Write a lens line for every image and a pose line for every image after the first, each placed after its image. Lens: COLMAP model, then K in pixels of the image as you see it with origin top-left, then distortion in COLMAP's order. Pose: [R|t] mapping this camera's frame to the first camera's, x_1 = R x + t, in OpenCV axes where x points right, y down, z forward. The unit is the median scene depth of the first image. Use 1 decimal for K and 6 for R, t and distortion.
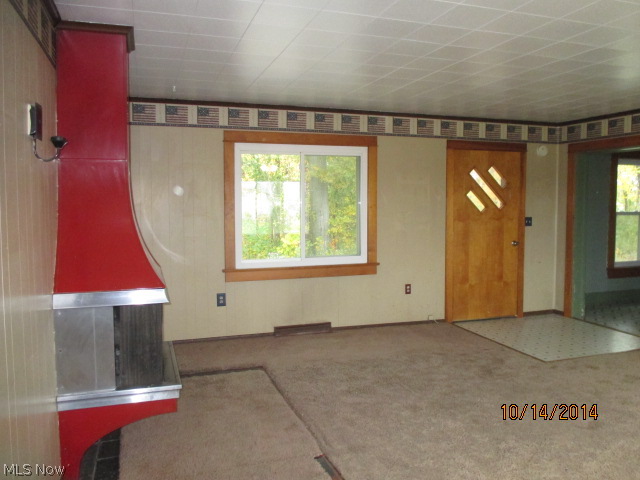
lens RADIAL K [[511.5, 0, 320.0], [0, 511.5, 240.0], [0, 0, 1]] dist [-0.034335, -0.005598]
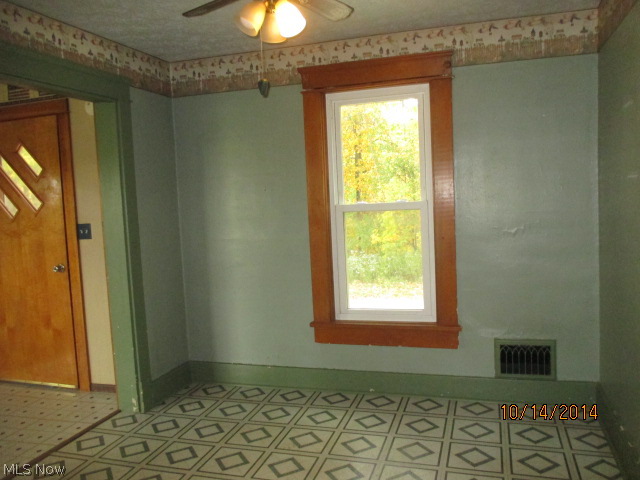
lens RADIAL K [[537.9, 0, 320.1], [0, 537.9, 212.6], [0, 0, 1]] dist [-0.012563, 0.007086]
pose [[0.802821, -0.019919, -0.595887, 1.011525], [0.008965, 0.999732, -0.021340, -0.042843], [0.596152, 0.011789, 0.802785, 0.668581]]
